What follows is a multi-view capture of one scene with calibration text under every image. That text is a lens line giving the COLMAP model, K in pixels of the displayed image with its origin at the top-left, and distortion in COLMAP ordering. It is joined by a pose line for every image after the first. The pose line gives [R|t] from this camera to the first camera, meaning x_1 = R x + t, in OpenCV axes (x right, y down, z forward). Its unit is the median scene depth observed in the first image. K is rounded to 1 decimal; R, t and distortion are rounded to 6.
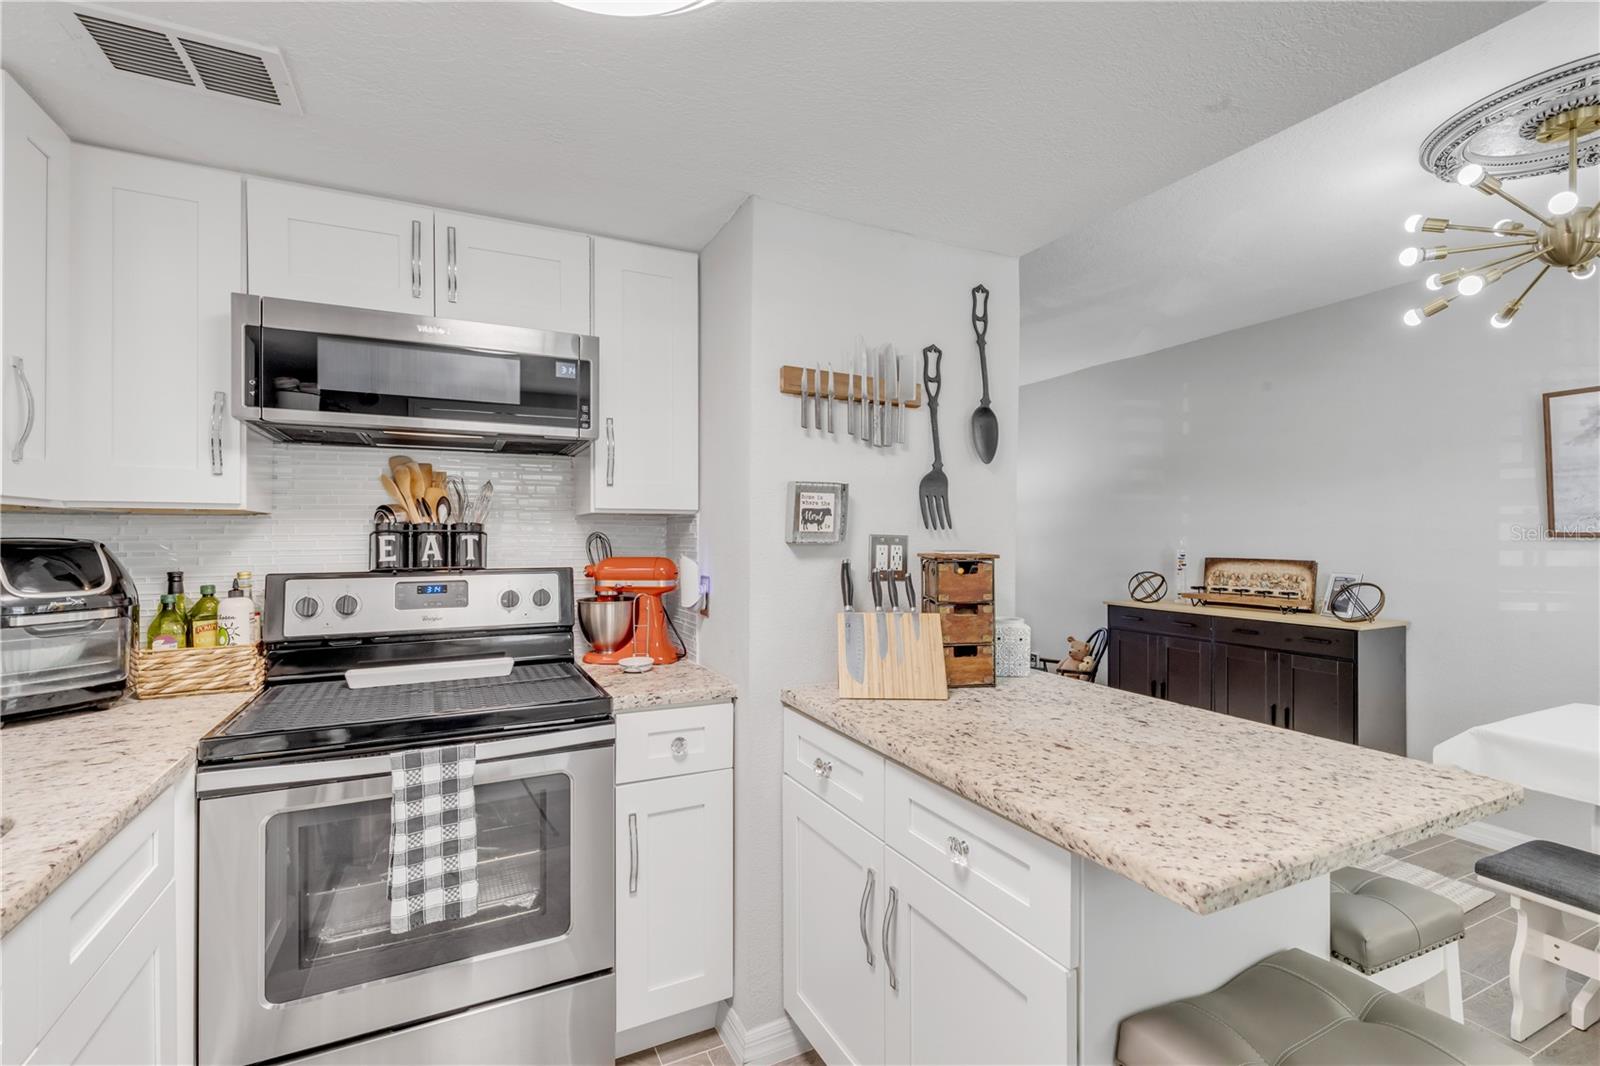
lens RADIAL K [[723.2, 0, 802.2], [0, 723.2, 534.1], [0, 0, 1]] dist [0.004418, -0.000408]
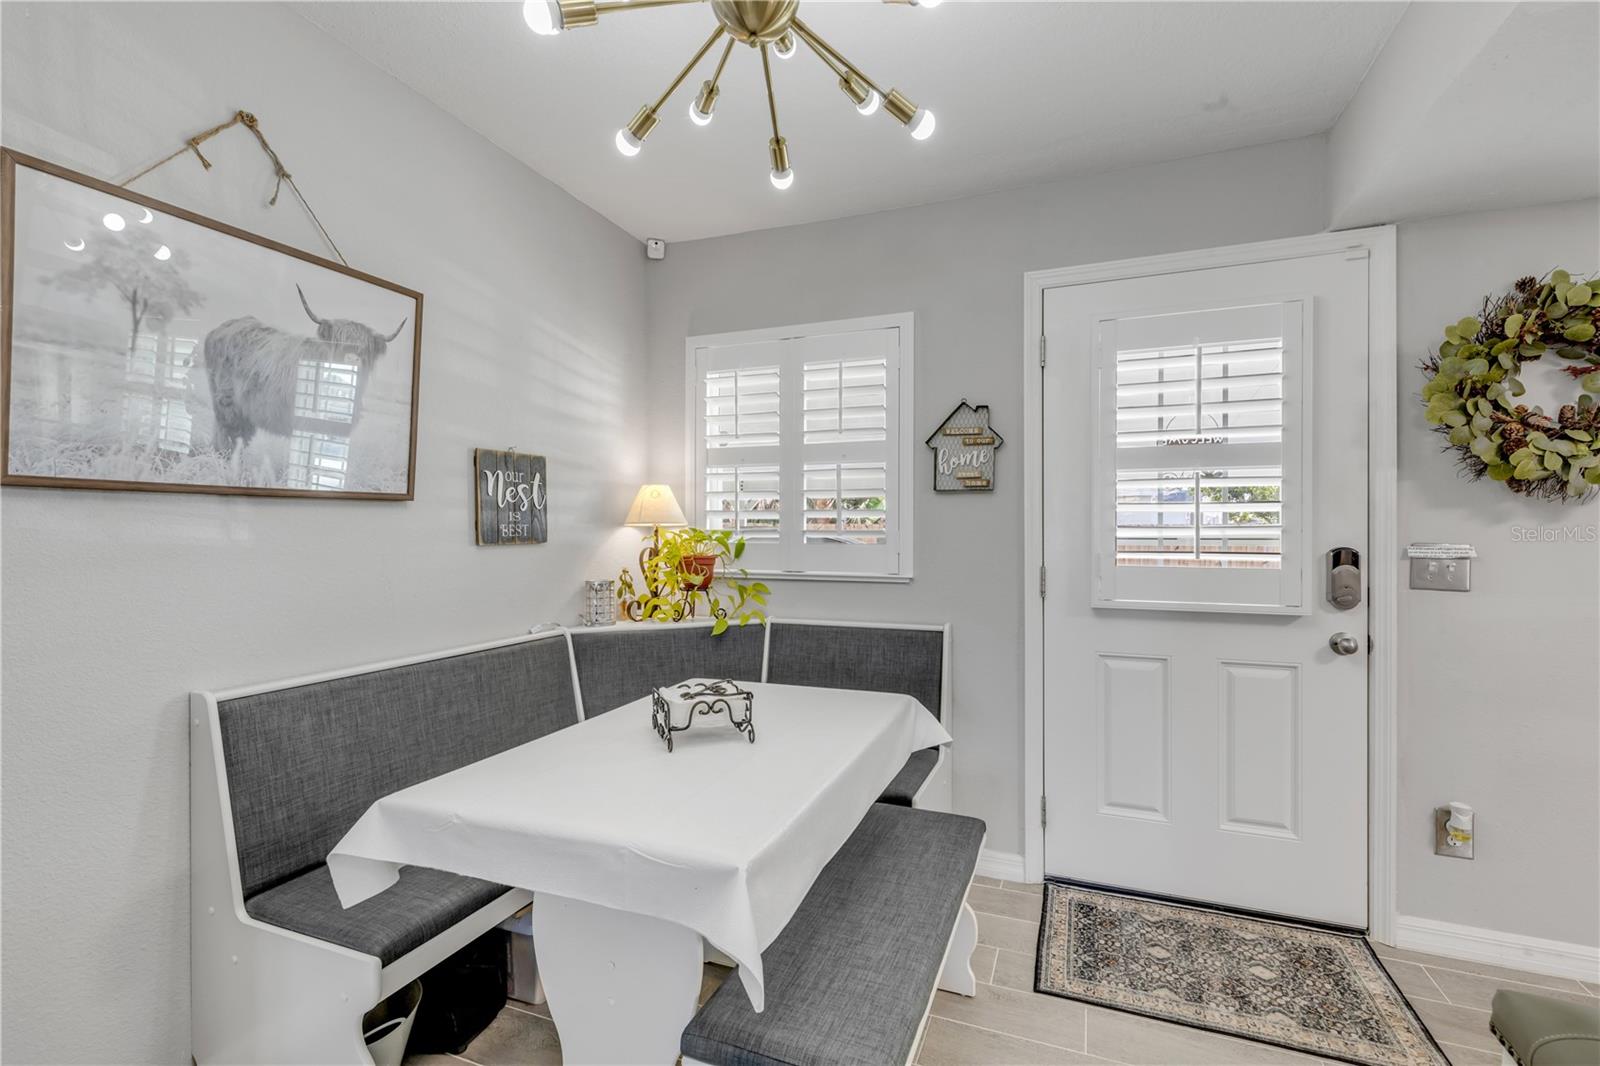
lens RADIAL K [[722.4, 0, 797.6], [0, 722.4, 531.9], [0, 0, 1]] dist [0.006248, -0.000470]
pose [[-0.667582, -0.001706, 0.744534, 0.625385], [-0.000847, 0.999998, 0.001531, 0.049311], [-0.744536, 0.000392, -0.667582, 1.491918]]
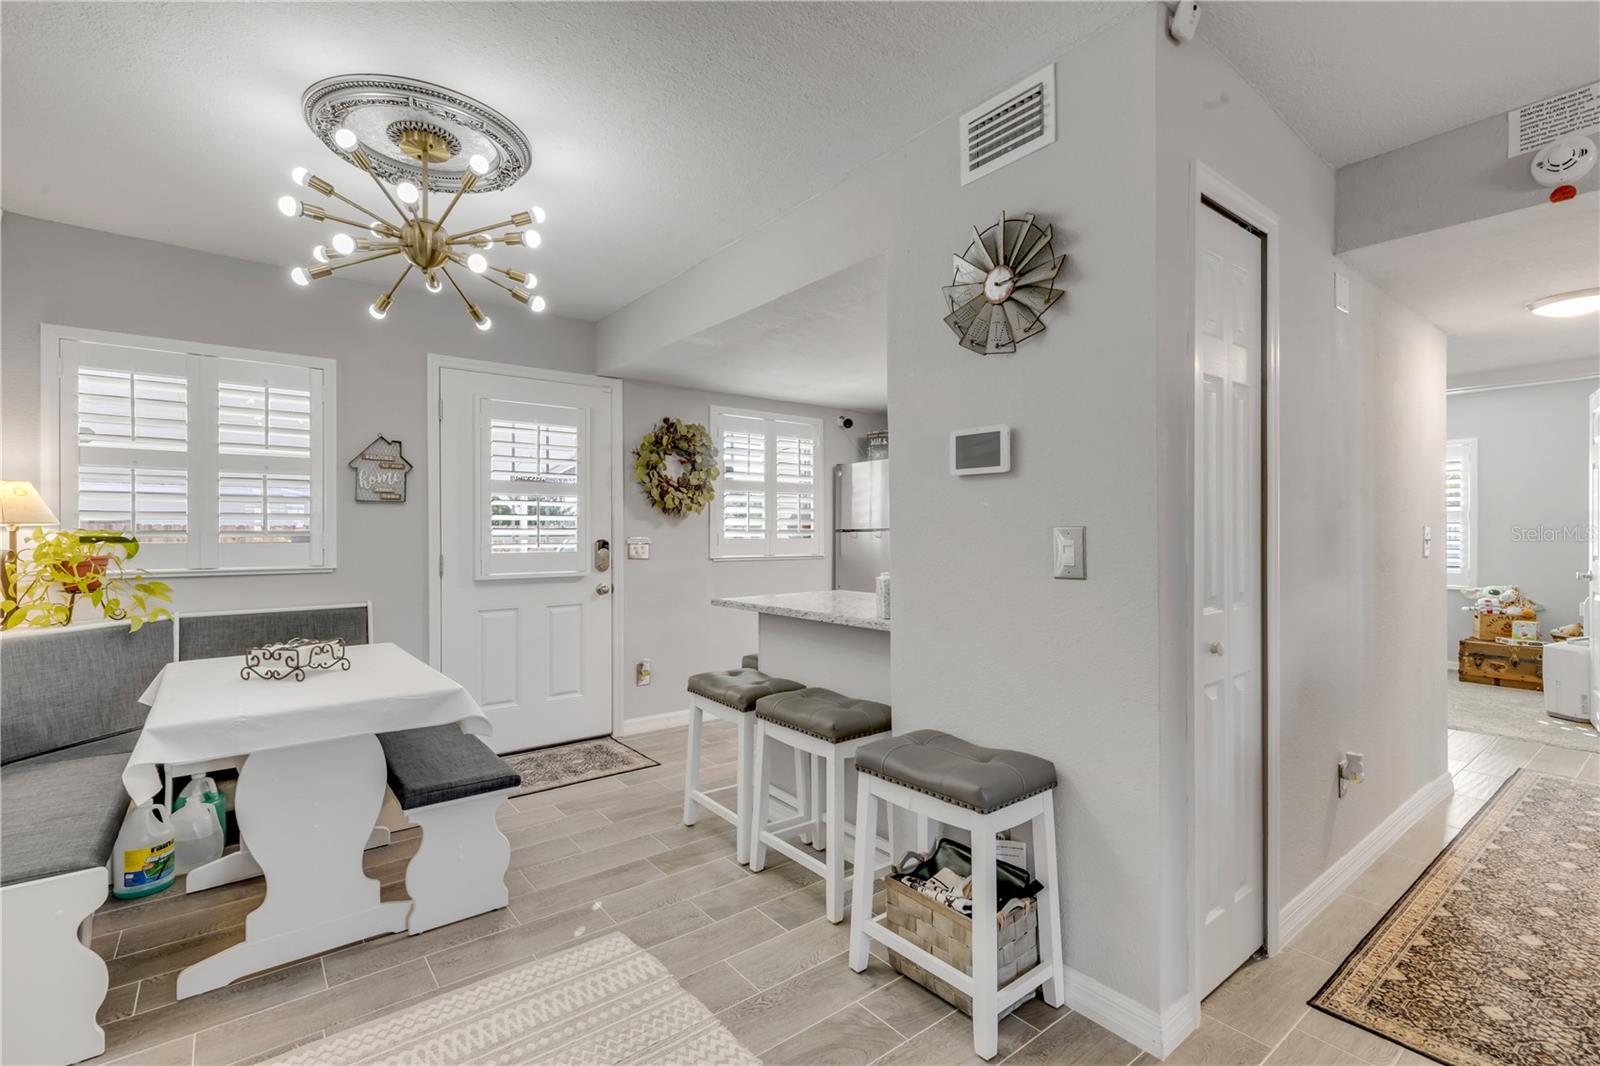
lens RADIAL K [[723.2, 0, 802.2], [0, 723.2, 534.1], [0, 0, 1]] dist [0.004418, -0.000408]
pose [[-0.978549, 0.001924, -0.206004, 0.766479], [0.001318, 0.999994, 0.003083, 0.052102], [0.206009, 0.002746, -0.978546, 2.430909]]
